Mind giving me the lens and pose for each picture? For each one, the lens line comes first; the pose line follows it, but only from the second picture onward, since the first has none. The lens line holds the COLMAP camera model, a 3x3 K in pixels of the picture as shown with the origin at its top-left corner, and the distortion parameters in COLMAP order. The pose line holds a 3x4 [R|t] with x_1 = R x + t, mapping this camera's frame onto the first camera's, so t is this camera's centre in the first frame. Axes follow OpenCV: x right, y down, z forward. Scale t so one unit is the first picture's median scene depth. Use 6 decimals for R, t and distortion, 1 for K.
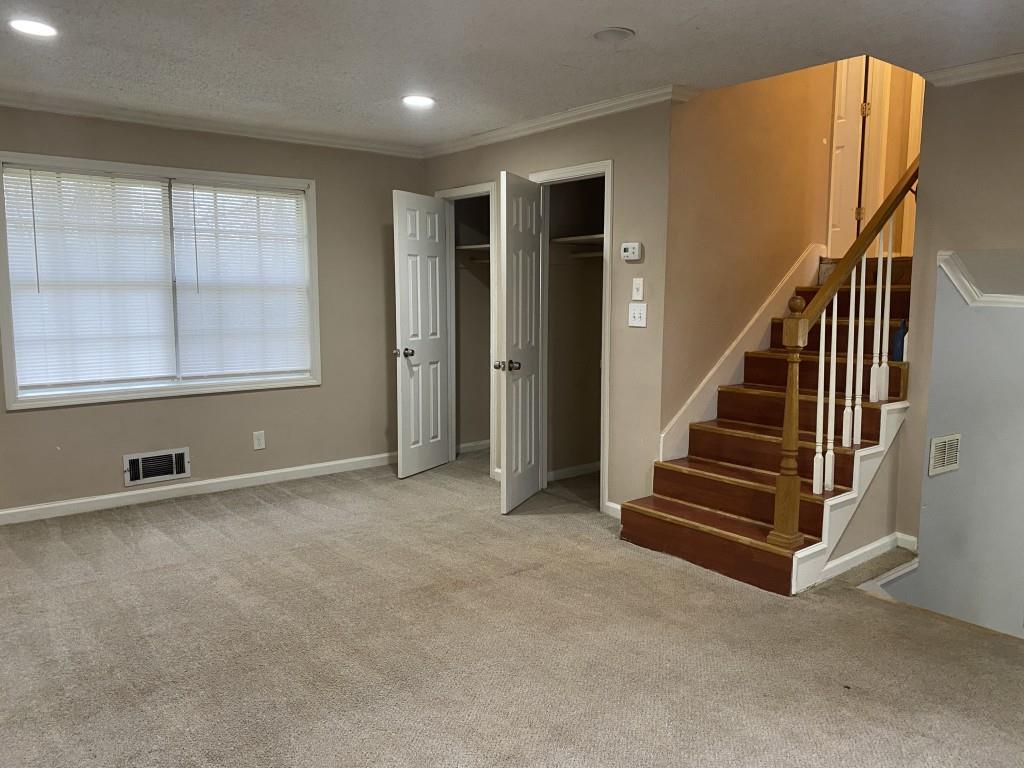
lens RADIAL K [[779.5, 0, 509.8], [0, 779.5, 387.2], [0, 0, 1]] dist [0.031613, -0.001676]
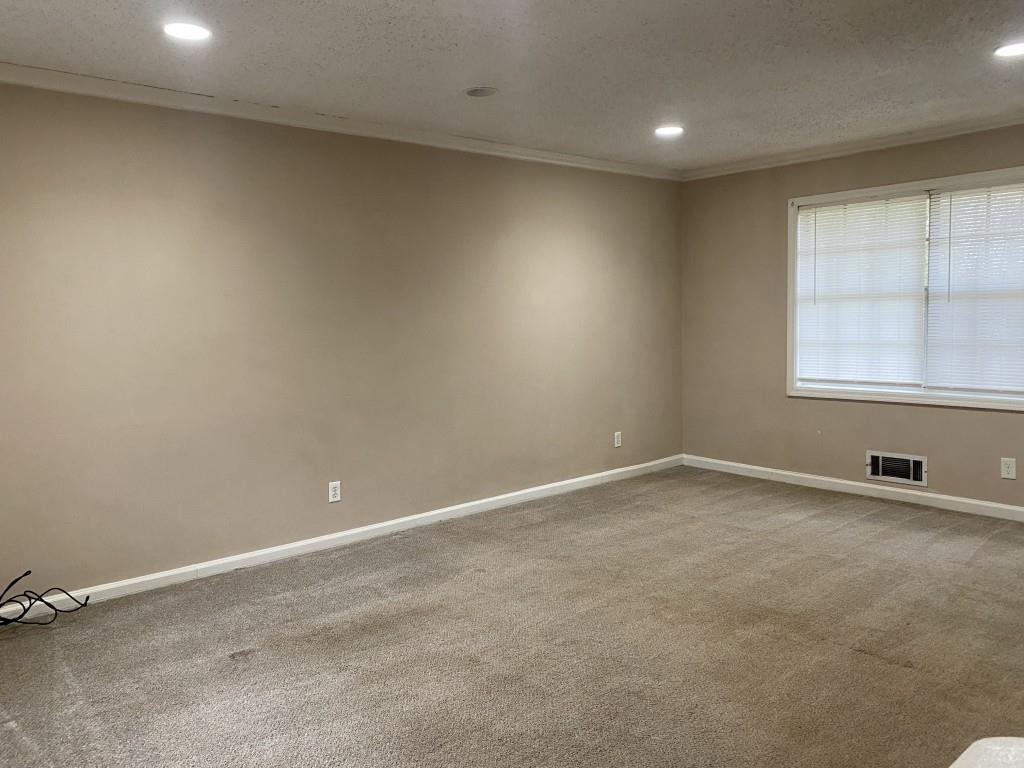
lens RADIAL K [[779.5, 0, 509.2], [0, 779.5, 378.6], [0, 0, 1]] dist [0.031613, -0.001676]
pose [[0.033795, 0.082694, -0.996002, 0.585354], [-0.100774, 0.991774, 0.078923, -0.049665], [0.994335, 0.097704, 0.041850, 0.440176]]
